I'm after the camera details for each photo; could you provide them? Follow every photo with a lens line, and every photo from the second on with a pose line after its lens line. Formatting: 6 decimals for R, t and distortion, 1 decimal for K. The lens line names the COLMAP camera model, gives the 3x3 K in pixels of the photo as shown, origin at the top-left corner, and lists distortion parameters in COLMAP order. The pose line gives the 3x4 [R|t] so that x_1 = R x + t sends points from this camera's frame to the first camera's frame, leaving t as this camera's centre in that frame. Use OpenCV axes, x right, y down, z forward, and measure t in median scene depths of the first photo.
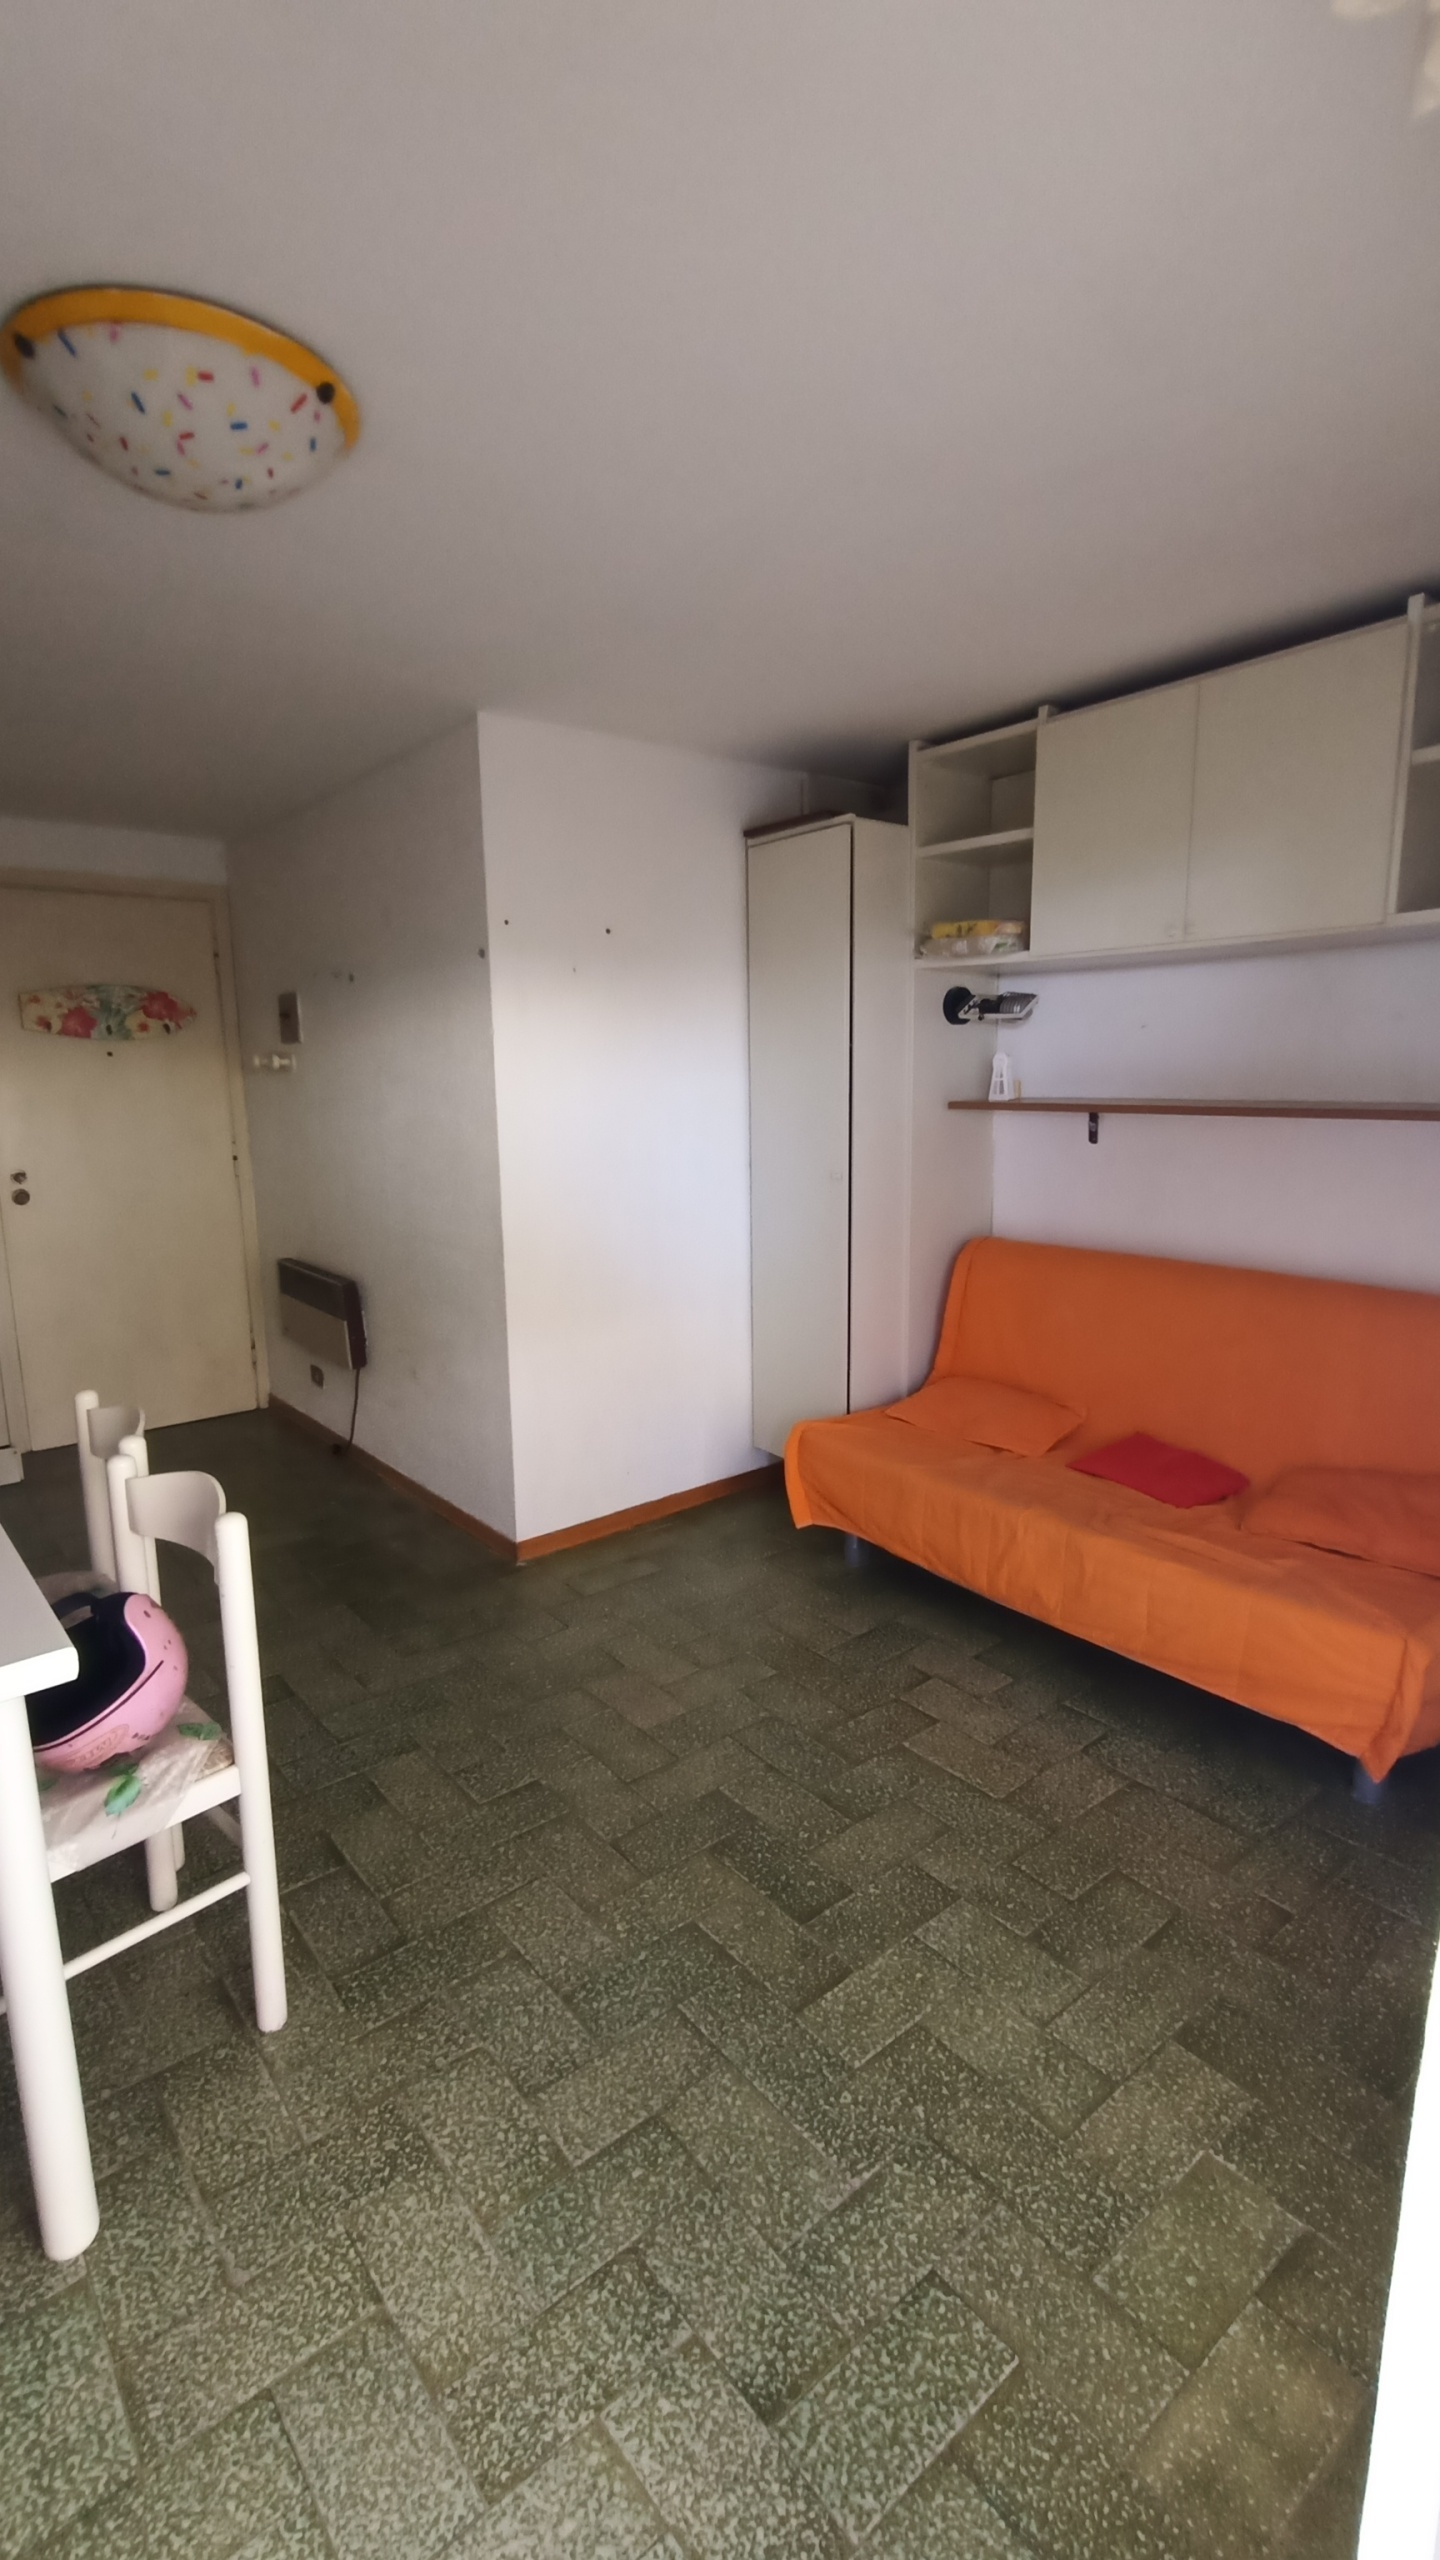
lens RADIAL K [[1171.8, 0, 715.5], [0, 1171.8, 1285.1], [0, 0, 1]] dist [0.004010, 0.000224]
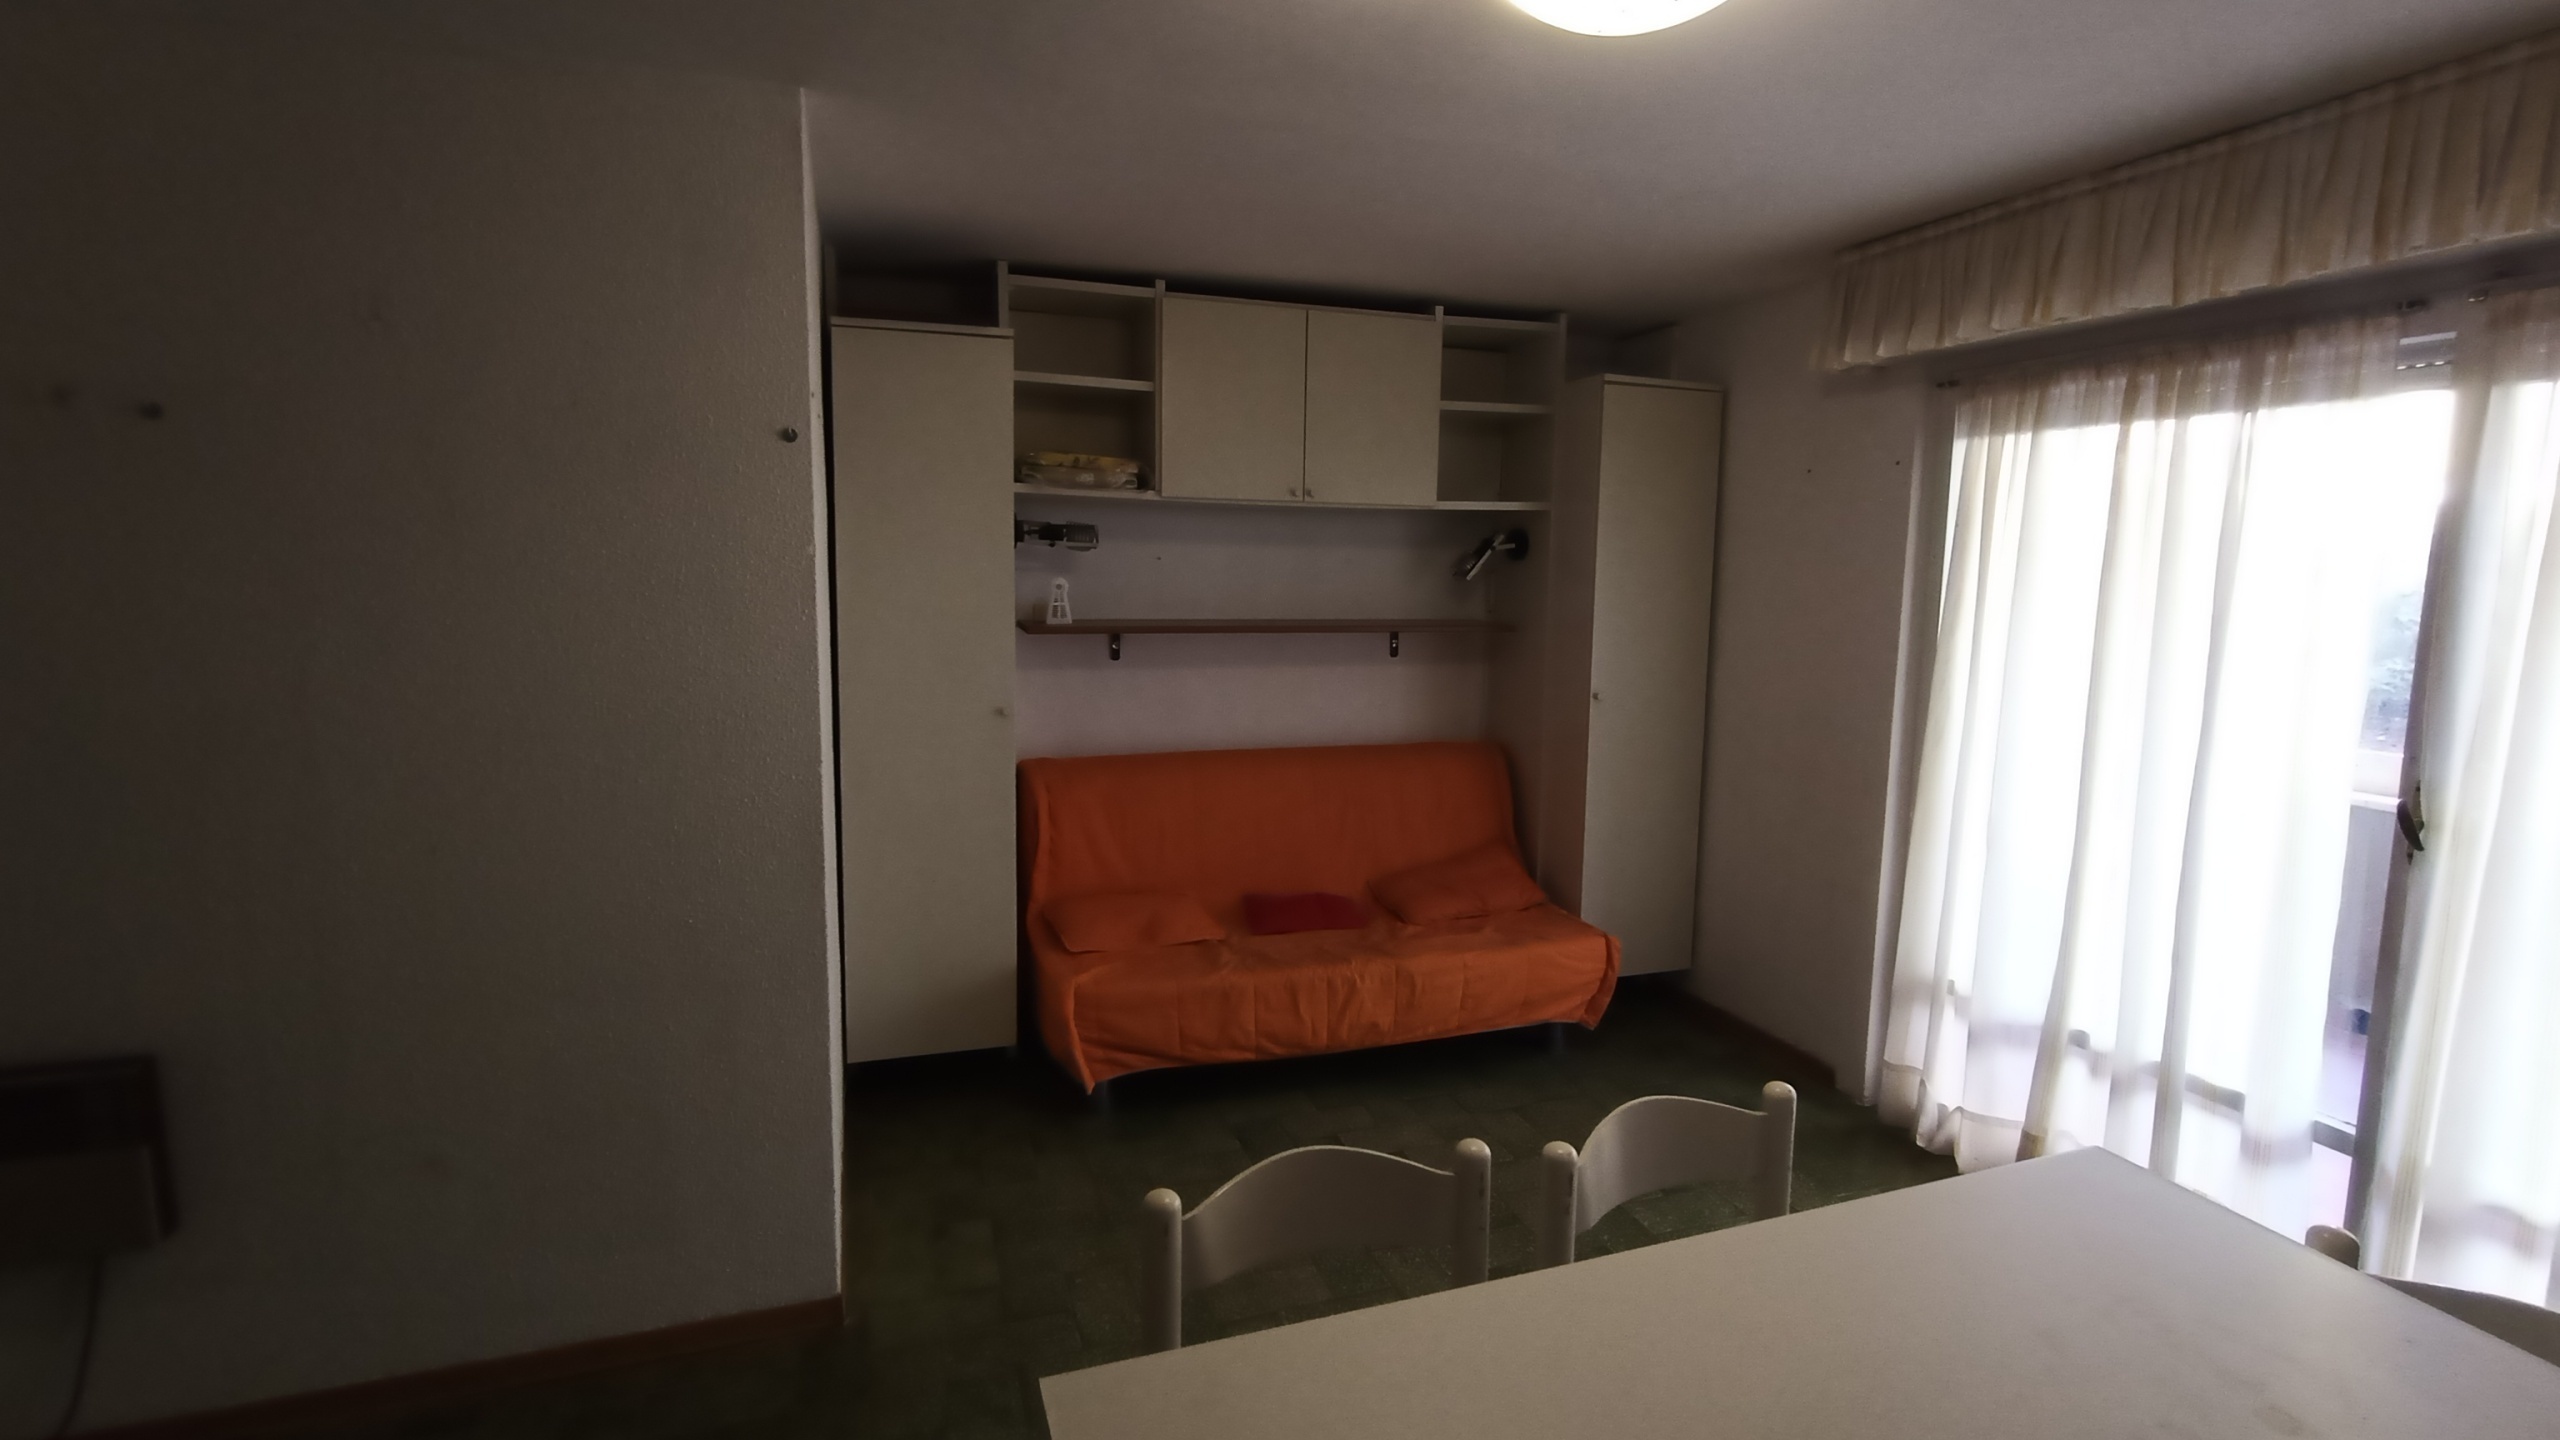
lens RADIAL K [[1171.8, 0, 1259.5], [0, 1171.8, 709.7], [0, 0, 1]] dist [0.004010, 0.000224]
pose [[0.337359, -0.095665, 0.936502, -0.787872], [0.154337, 0.986983, 0.045224, -0.121255], [-0.928638, 0.129280, 0.347732, 0.573763]]
